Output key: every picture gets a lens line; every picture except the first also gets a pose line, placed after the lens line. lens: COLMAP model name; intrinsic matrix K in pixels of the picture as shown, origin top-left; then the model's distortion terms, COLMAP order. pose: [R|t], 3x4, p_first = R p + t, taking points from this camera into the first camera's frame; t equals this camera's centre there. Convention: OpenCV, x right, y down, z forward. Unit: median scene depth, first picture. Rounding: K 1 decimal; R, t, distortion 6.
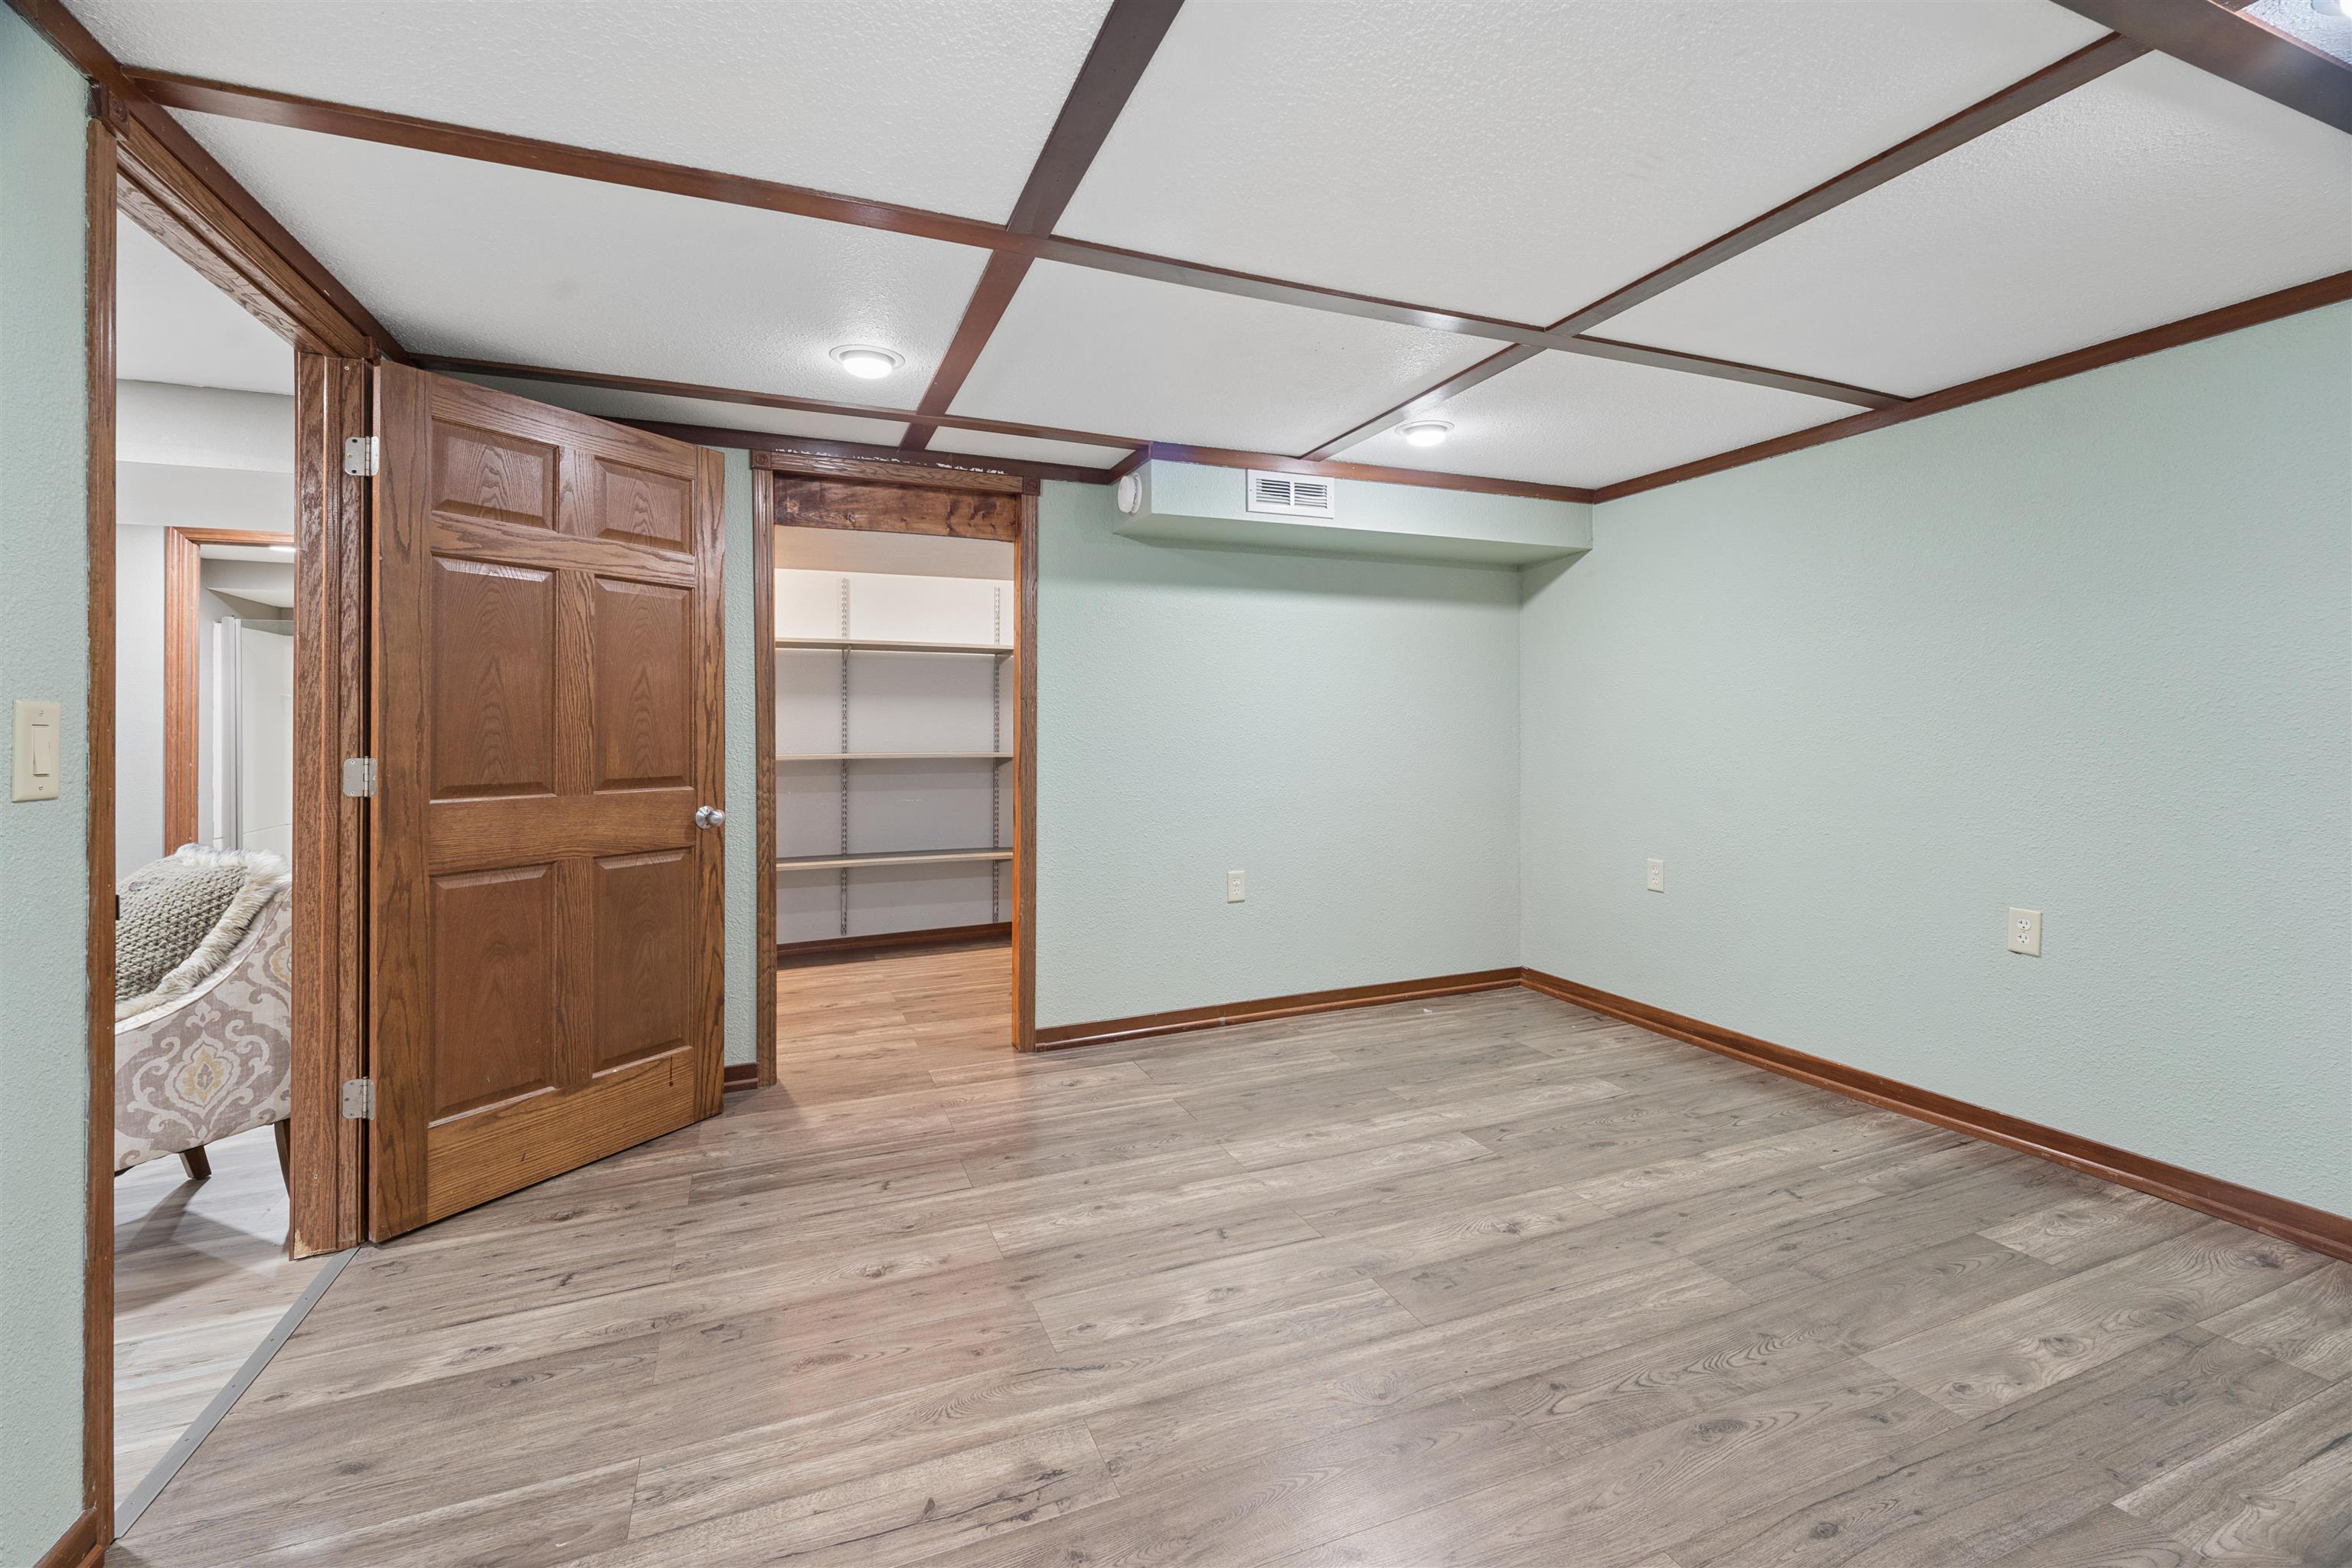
lens RADIAL K [[1000.5, 0, 1175.8], [0, 1000.5, 724.5], [0, 0, 1]] dist [0.001047, -0.001249]
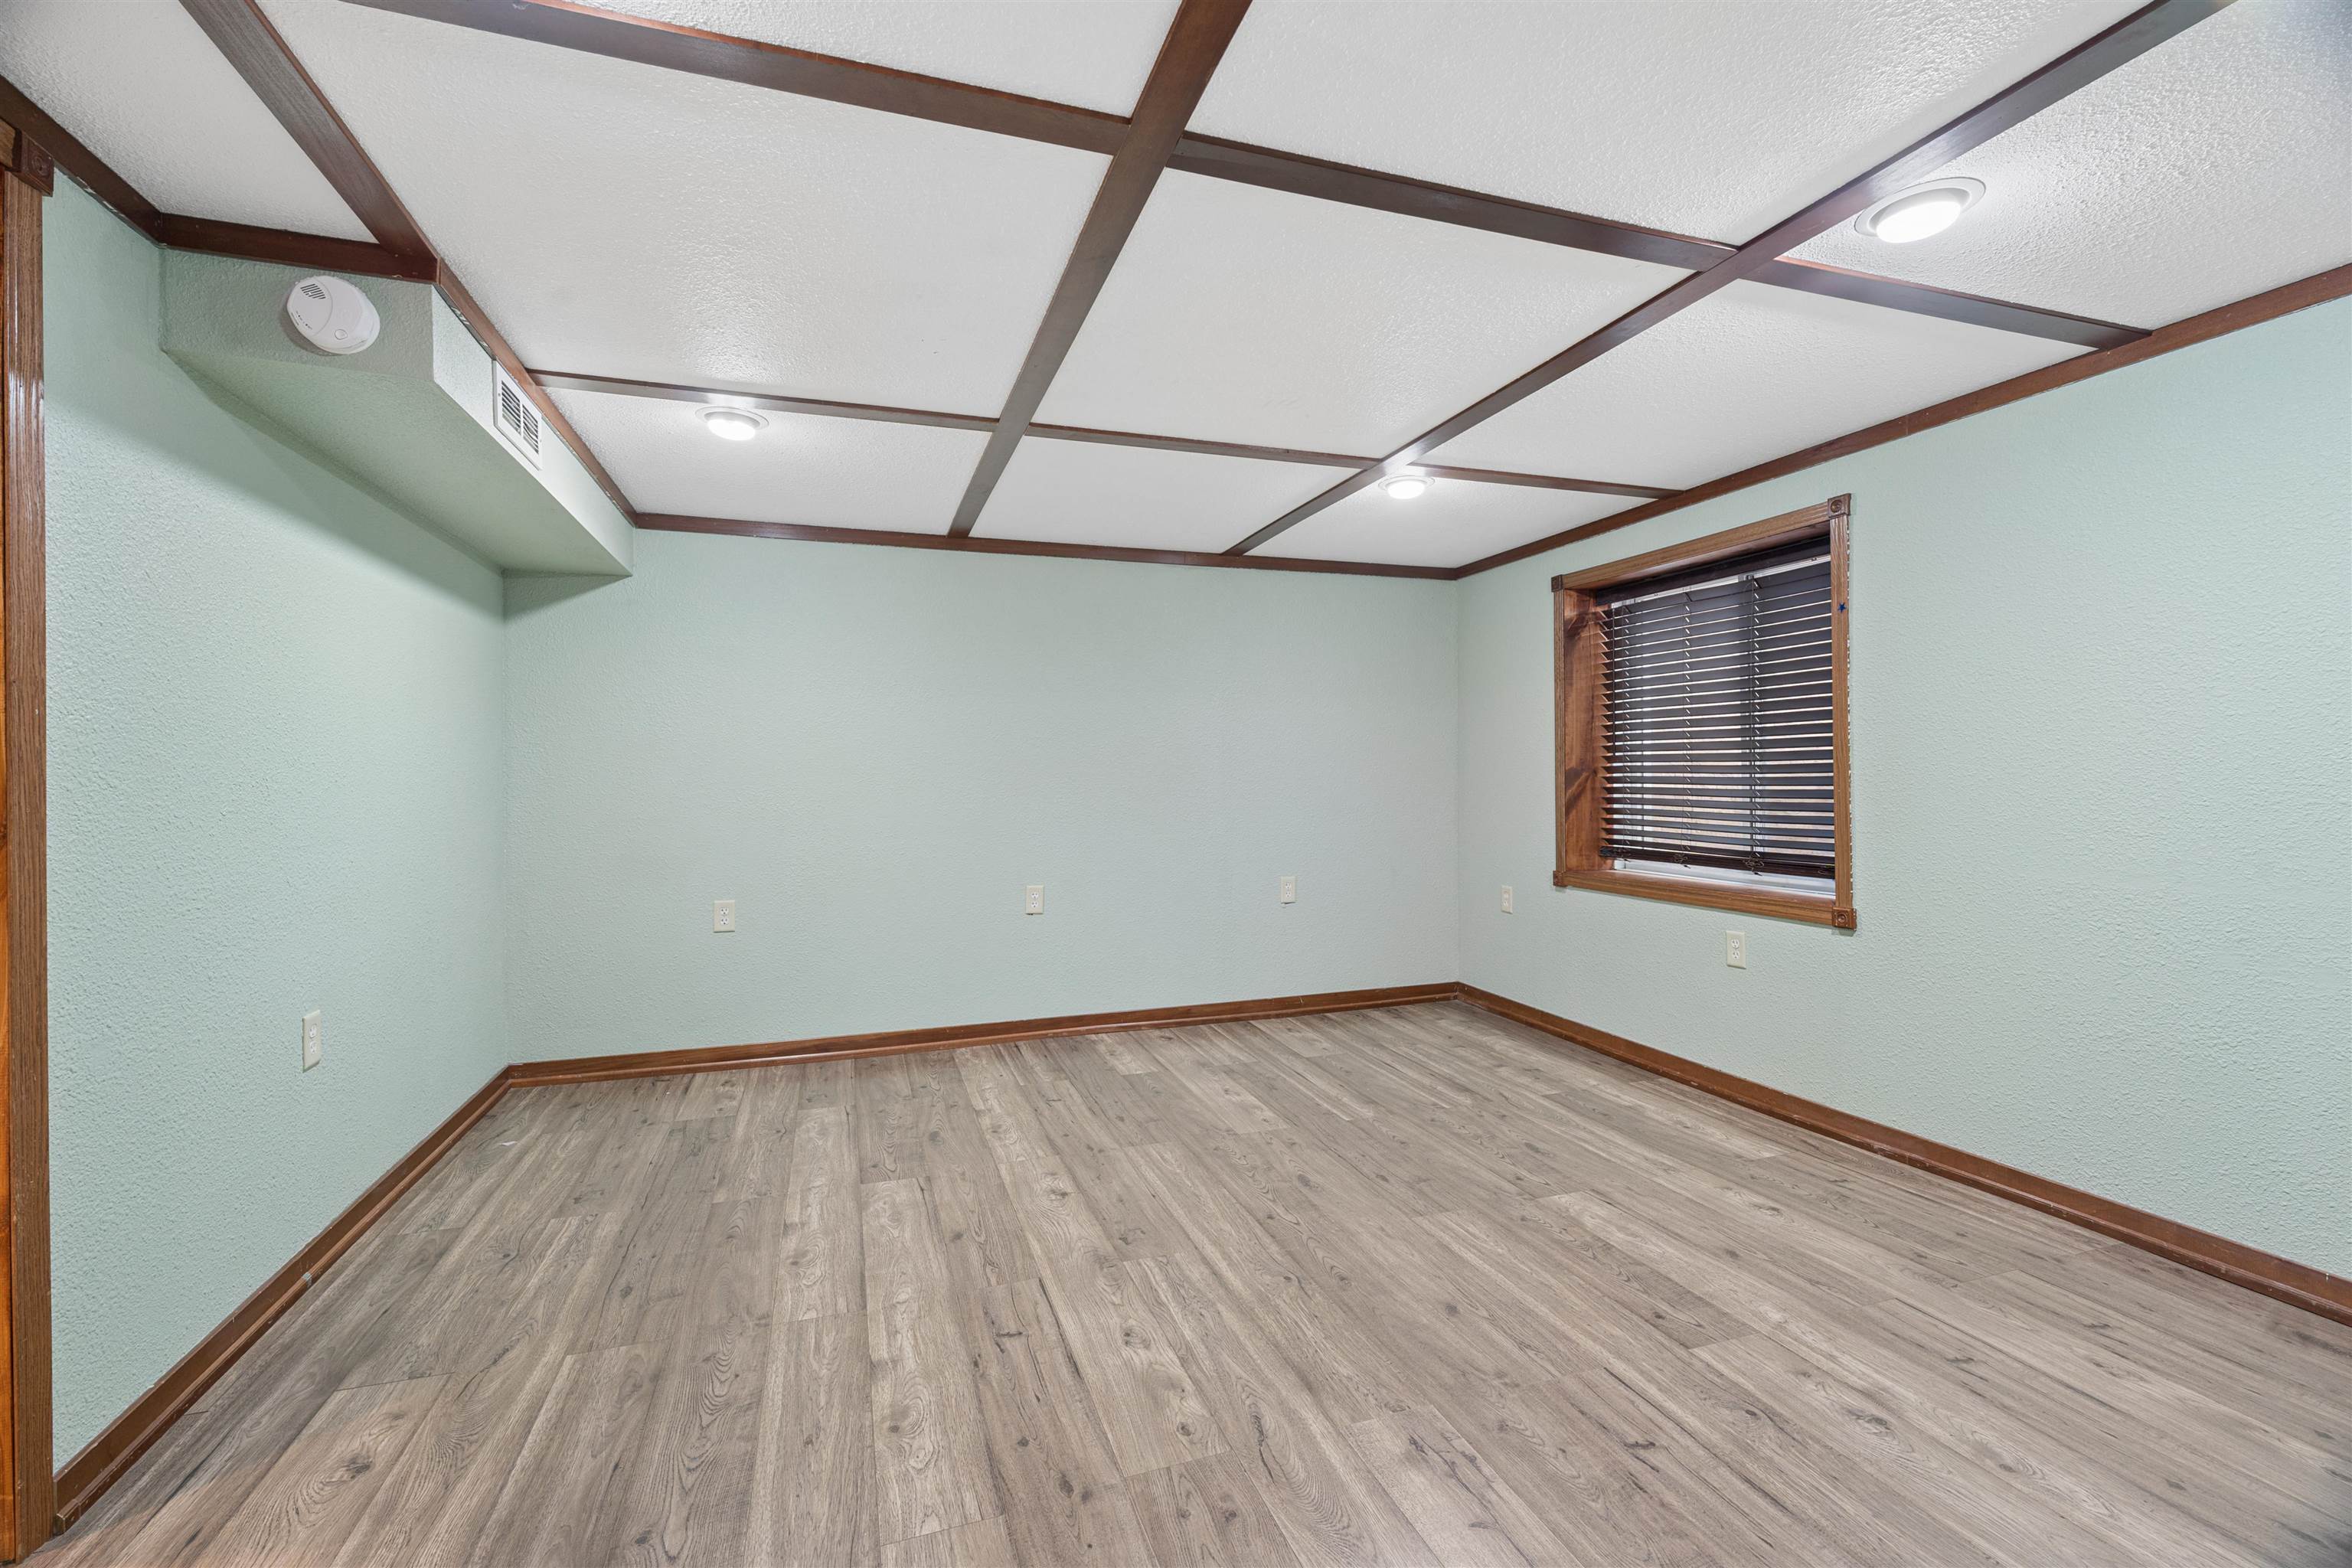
lens RADIAL K [[1000.5, 0, 1158.2], [0, 1000.5, 776.7], [0, 0, 1]] dist [0.001047, -0.001249]
pose [[0.077850, 0.000257, 0.996965, -0.715151], [0.003725, 0.999993, -0.000548, 0.017608], [-0.996958, 0.003757, 0.077849, 0.698092]]
